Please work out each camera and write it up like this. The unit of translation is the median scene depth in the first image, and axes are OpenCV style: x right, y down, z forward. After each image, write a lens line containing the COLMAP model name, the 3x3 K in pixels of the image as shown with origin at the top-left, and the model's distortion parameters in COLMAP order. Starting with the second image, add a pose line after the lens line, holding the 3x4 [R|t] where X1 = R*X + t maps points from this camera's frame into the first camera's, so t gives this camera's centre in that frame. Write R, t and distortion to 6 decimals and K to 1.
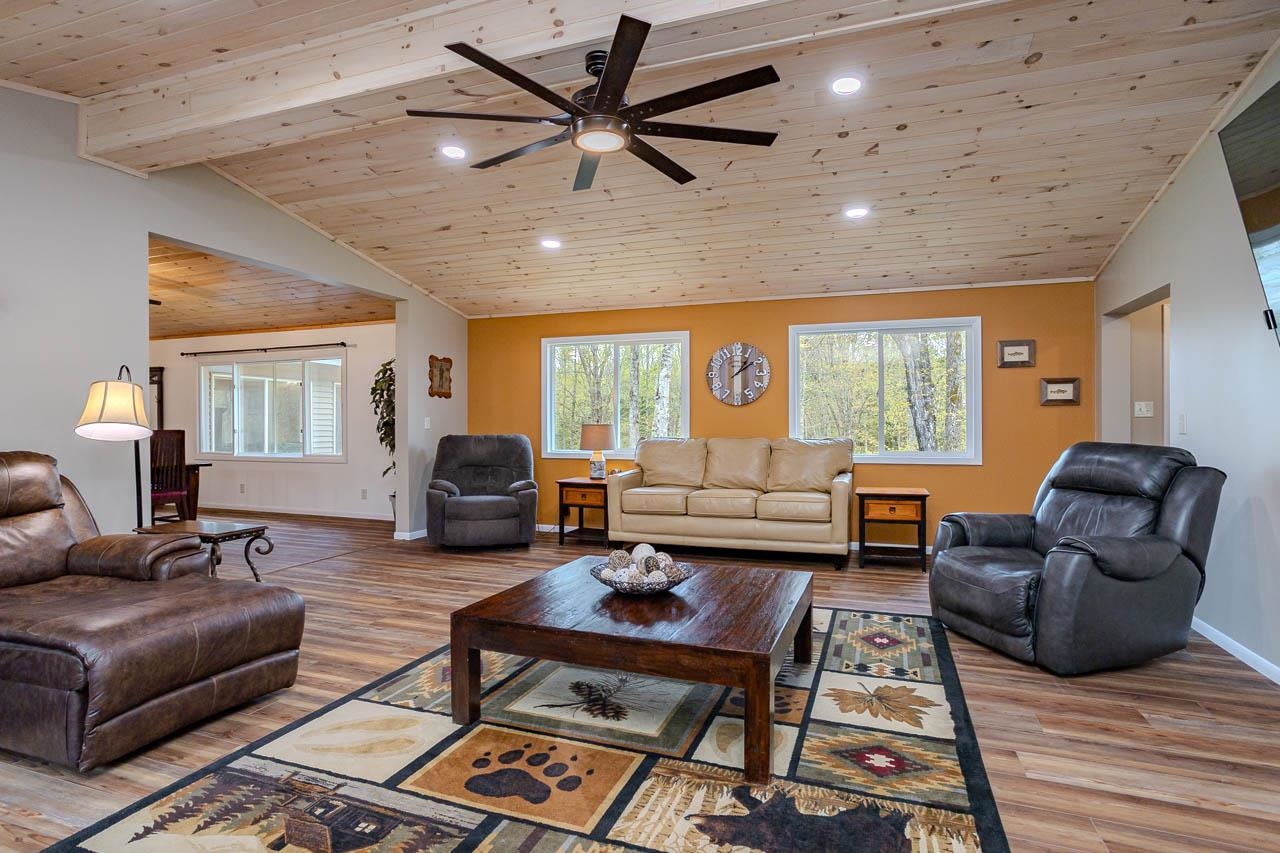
lens RADIAL K [[607.9, 0, 636.2], [0, 607.9, 426.8], [0, 0, 1]] dist [-0.012573, 0.000540]
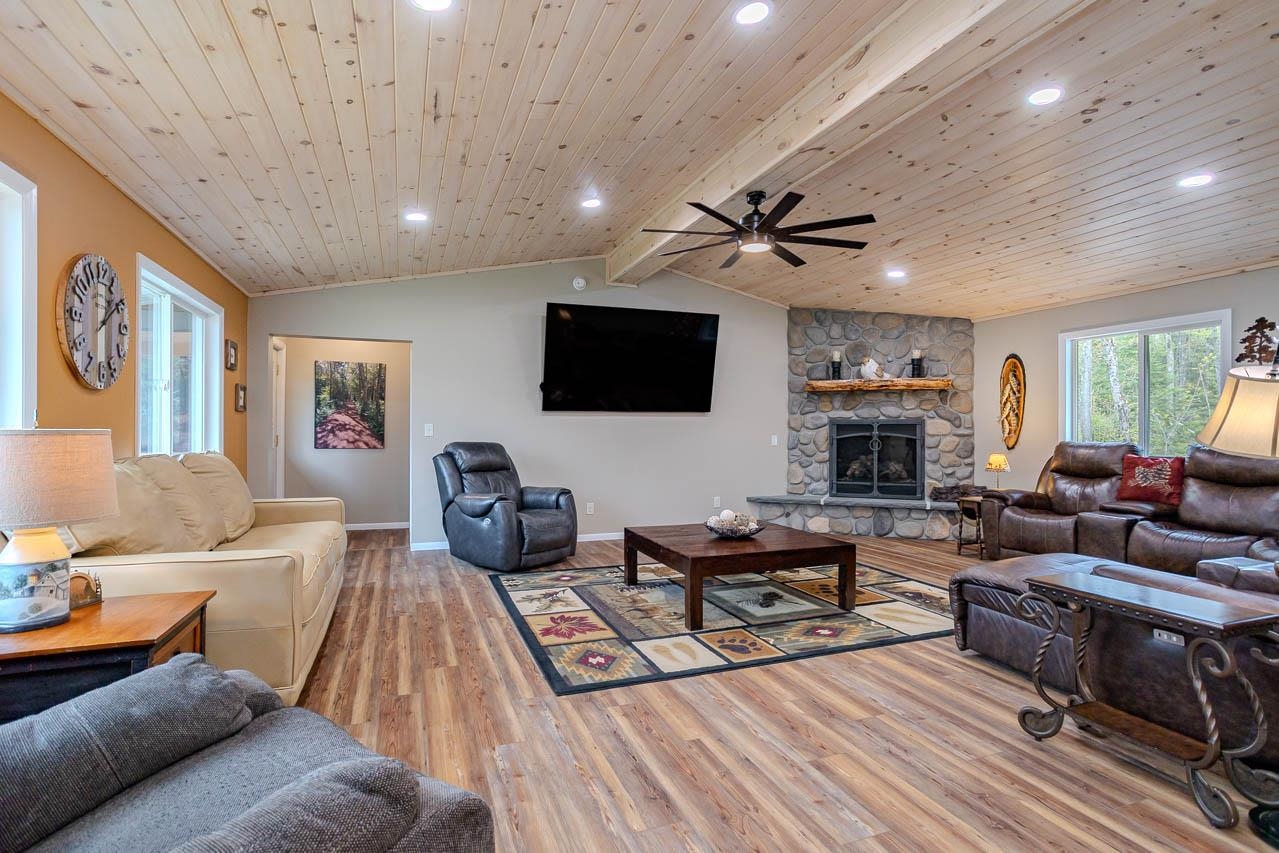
lens RADIAL K [[607.5, 0, 647.0], [0, 607.5, 429.0], [0, 0, 1]] dist [-0.012573, 0.000540]
pose [[-0.649029, 0.009060, 0.760709, -1.040824], [0.001670, 0.999944, -0.010484, -0.004646], [-0.760761, -0.005534, -0.649008, 2.167247]]
